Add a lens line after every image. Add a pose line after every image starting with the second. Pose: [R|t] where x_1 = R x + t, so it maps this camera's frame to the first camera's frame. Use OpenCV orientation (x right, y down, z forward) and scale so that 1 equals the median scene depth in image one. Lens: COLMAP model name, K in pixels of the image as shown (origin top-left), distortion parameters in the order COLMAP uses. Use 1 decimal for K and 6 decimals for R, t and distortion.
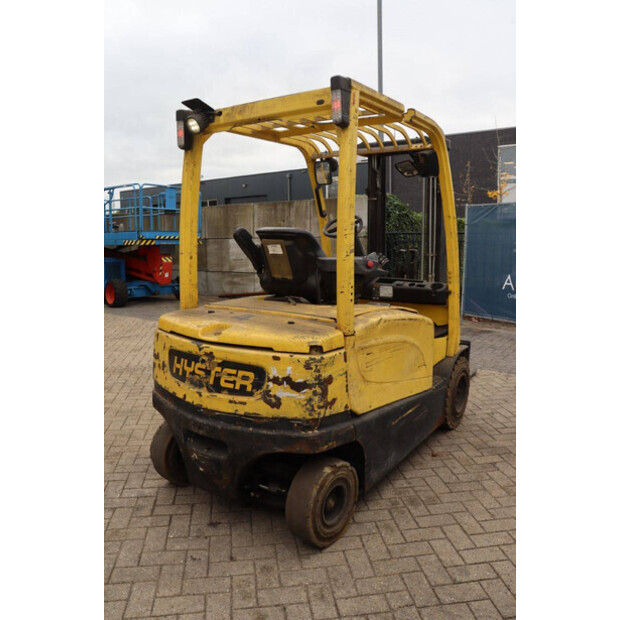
lens RADIAL K [[508.3, 0, 310.0], [0, 508.3, 310.0], [0, 0, 1]] dist [-0.165975, 0.144758]
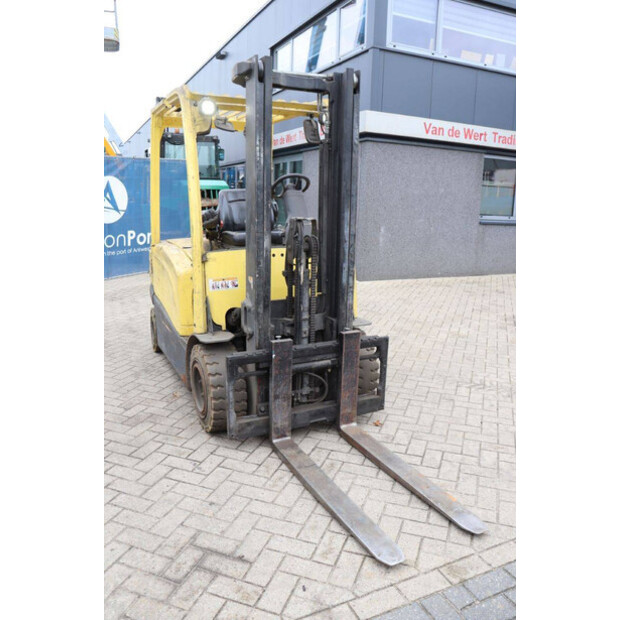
lens RADIAL K [[508.3, 0, 310.0], [0, 508.3, 310.0], [0, 0, 1]] dist [-0.165975, 0.144758]
pose [[-0.483888, 0.185370, -0.855272, 1.448118], [-0.152806, 0.944398, 0.291140, -0.360173], [0.861686, 0.271570, -0.428657, 2.387268]]
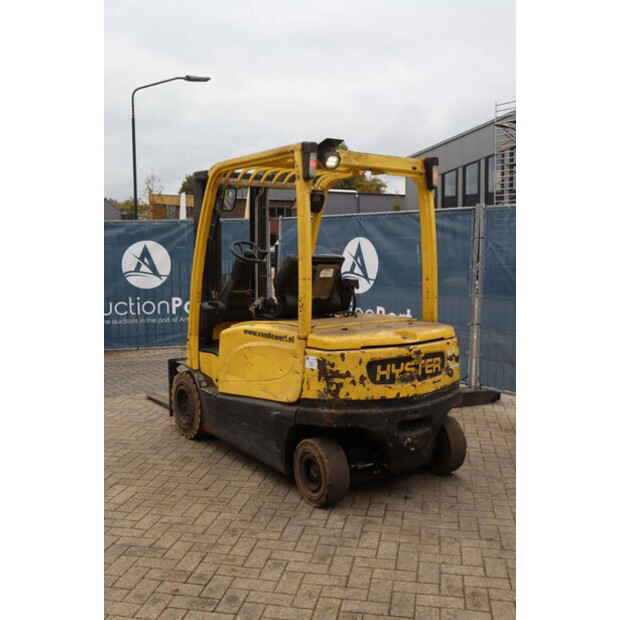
lens RADIAL K [[657.9, 0, 310.0], [0, 657.9, 310.0], [0, 0, 1]] dist [-0.061554, 0.015995]
pose [[0.337023, -0.085680, 0.937590, -1.881968], [0.143968, 0.988829, 0.038613, -0.125865], [-0.930424, 0.121970, 0.345593, 0.662647]]
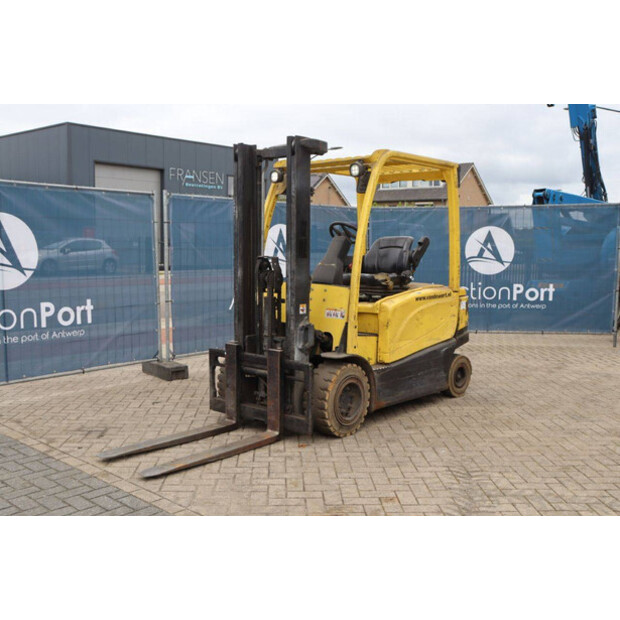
lens RADIAL K [[657.9, 0, 310.0], [0, 657.9, 310.0], [0, 0, 1]] dist [-0.061554, 0.015995]
pose [[-0.994694, -0.018750, 0.101156, -0.002116], [0.006877, 0.968933, 0.247228, -0.564972], [-0.102649, 0.246612, -0.963663, 3.840468]]
